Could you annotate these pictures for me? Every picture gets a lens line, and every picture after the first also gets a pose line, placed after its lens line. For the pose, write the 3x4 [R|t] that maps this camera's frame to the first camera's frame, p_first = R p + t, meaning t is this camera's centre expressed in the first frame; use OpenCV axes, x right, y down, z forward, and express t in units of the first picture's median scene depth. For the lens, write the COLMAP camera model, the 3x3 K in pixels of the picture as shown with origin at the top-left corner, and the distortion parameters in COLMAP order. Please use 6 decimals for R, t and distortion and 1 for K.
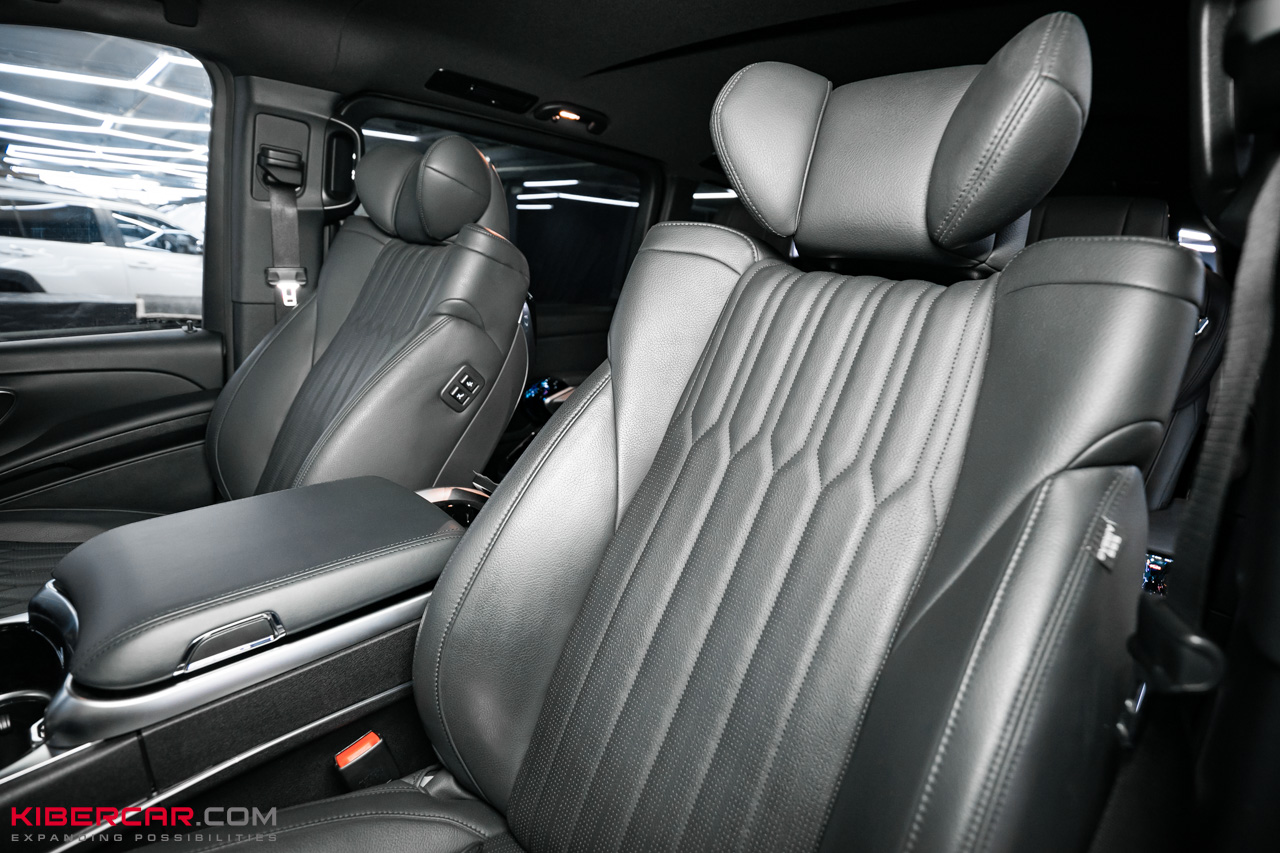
lens RADIAL K [[629.7, 0, 656.4], [0, 629.7, 424.6], [0, 0, 1]] dist [-0.026779, -0.000951]
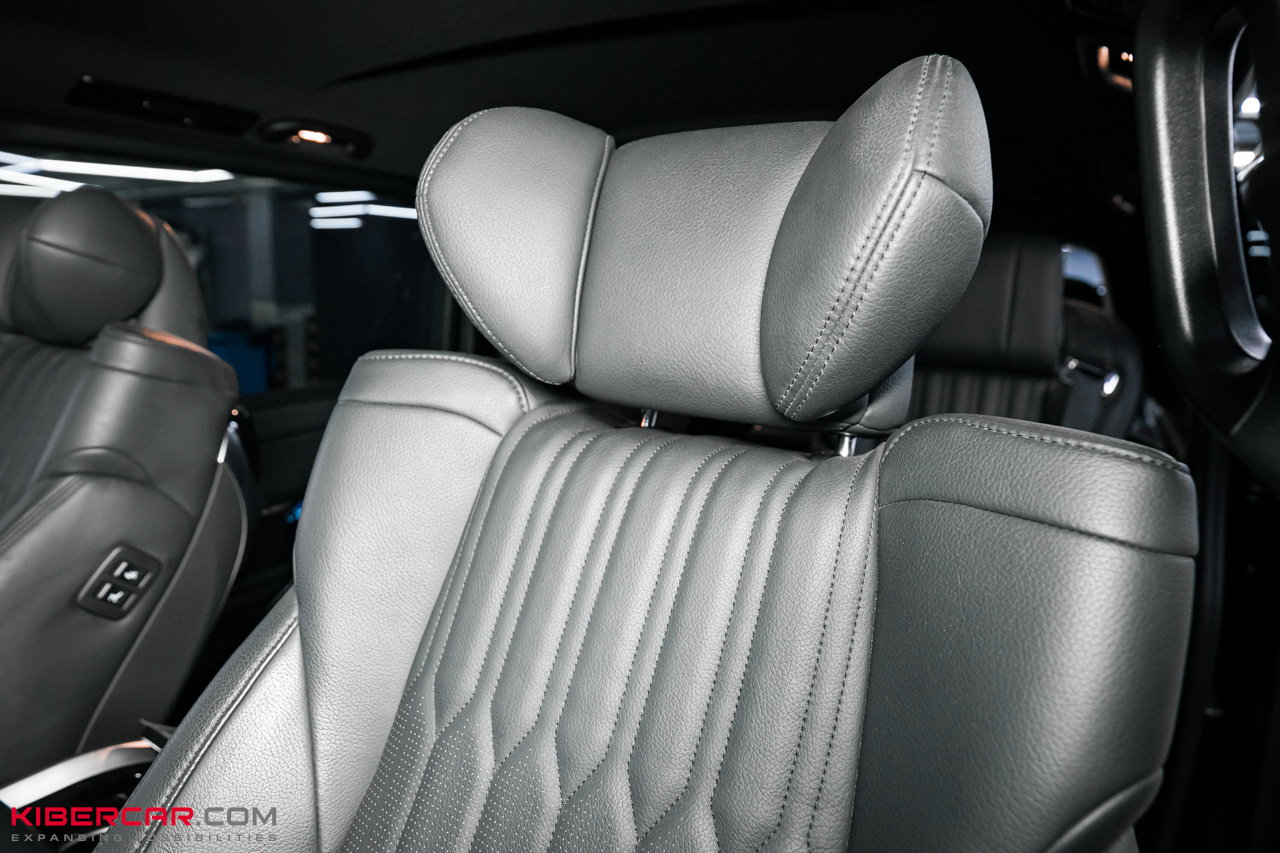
lens RADIAL K [[729.0, 0, 681.4], [0, 729.0, 432.6], [0, 0, 1]] dist [-0.002846, -0.024215]
pose [[0.972964, -0.087389, 0.213786, 0.103214], [0.095563, 0.995024, -0.028185, -0.137375], [-0.210259, 0.047853, 0.976474, 0.167390]]
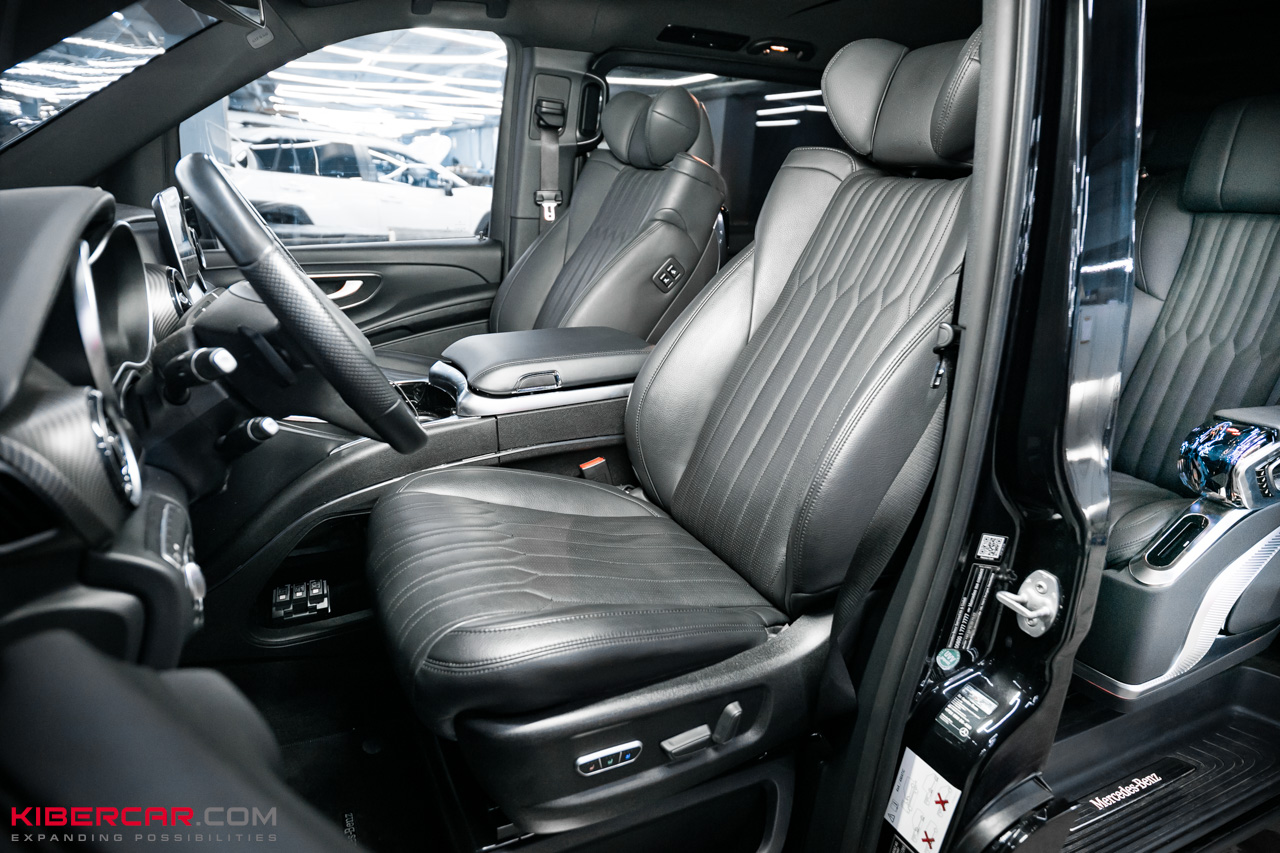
lens RADIAL K [[783.5, 0, 640.0], [0, 783.5, 426.5], [0, 0, 1]] dist [0.002000, 0.000815]
pose [[0.936202, 0.075813, -0.343189, 0.250409], [-0.062525, 0.996808, 0.049637, 0.194398], [0.345857, -0.025013, 0.937954, -0.647085]]
